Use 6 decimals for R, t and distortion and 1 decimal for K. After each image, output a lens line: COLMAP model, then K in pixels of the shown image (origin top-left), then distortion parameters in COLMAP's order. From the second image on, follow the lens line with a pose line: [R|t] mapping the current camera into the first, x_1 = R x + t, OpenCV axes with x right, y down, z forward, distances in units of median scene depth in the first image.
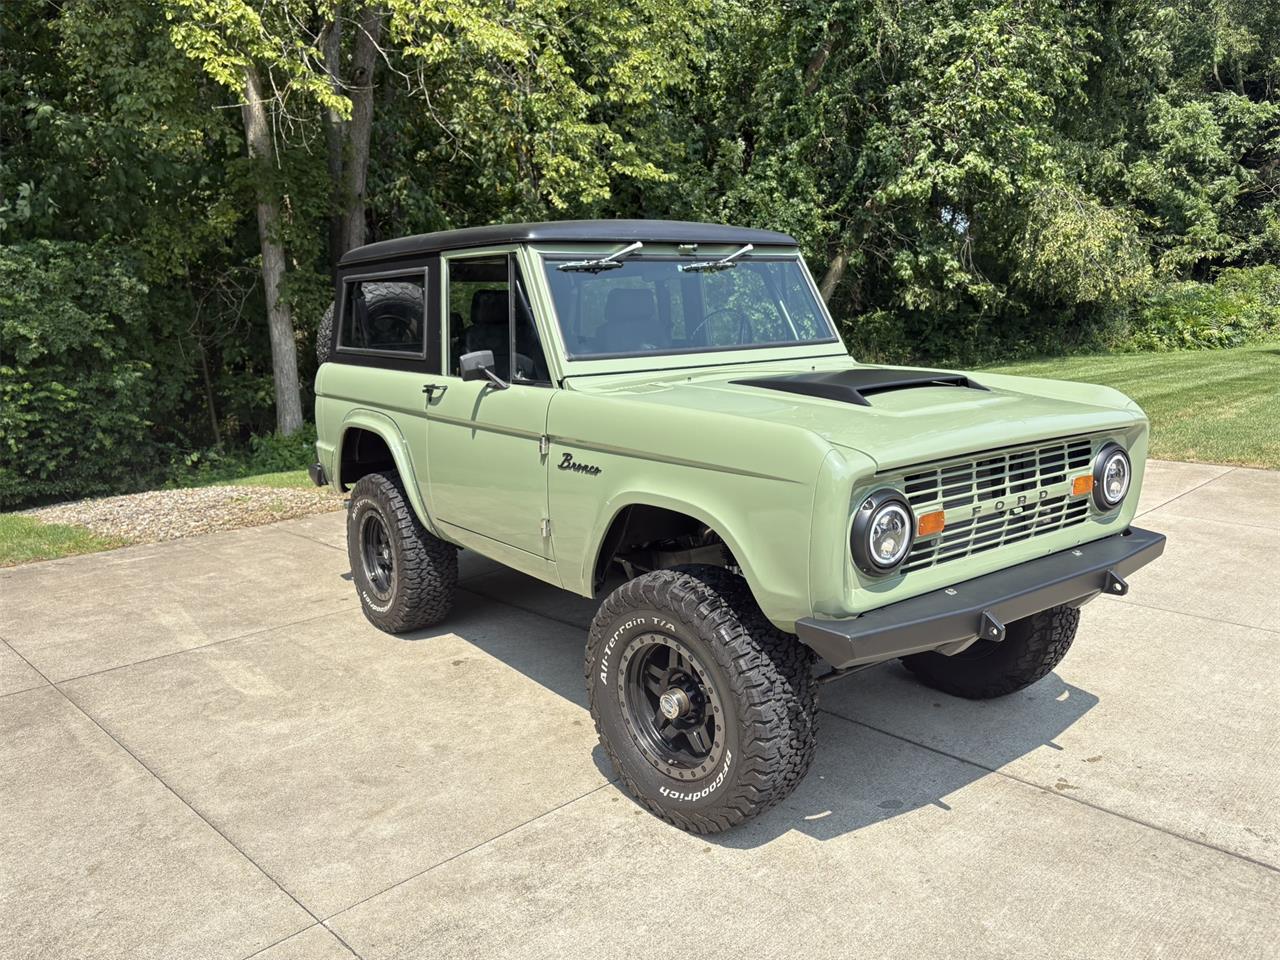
lens RADIAL K [[926.5, 0, 682.9], [0, 926.5, 518.7], [0, 0, 1]] dist [0.019019, -0.008370]
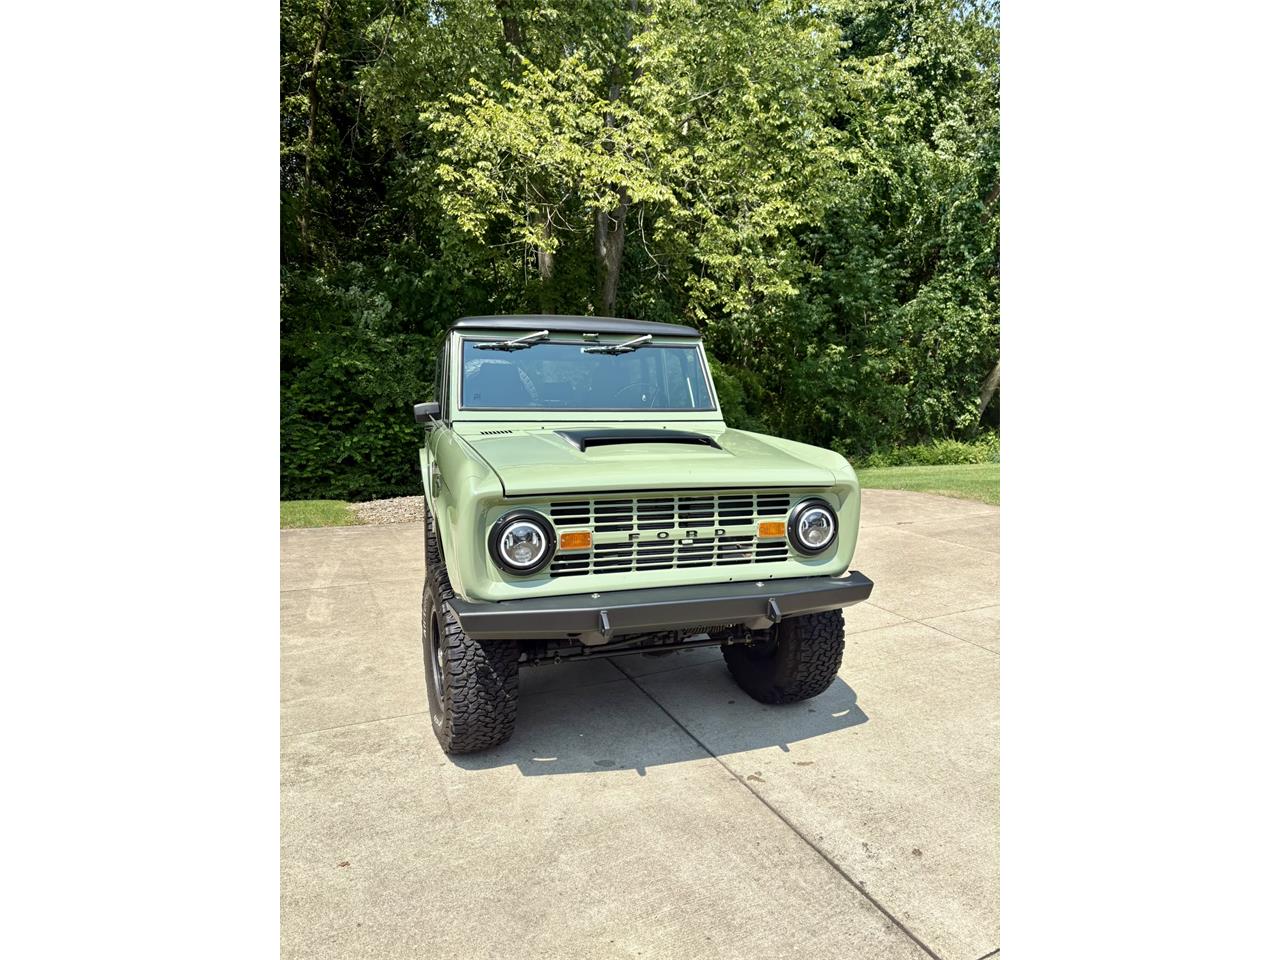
lens RADIAL K [[702.9, 0, 644.8], [0, 702.9, 511.1], [0, 0, 1]] dist [0.017077, -0.014457]
pose [[0.946768, 0.090153, -0.309035, 0.546030], [-0.105416, 0.993880, -0.033015, -0.011722], [0.304167, 0.063835, 0.950478, 0.071049]]
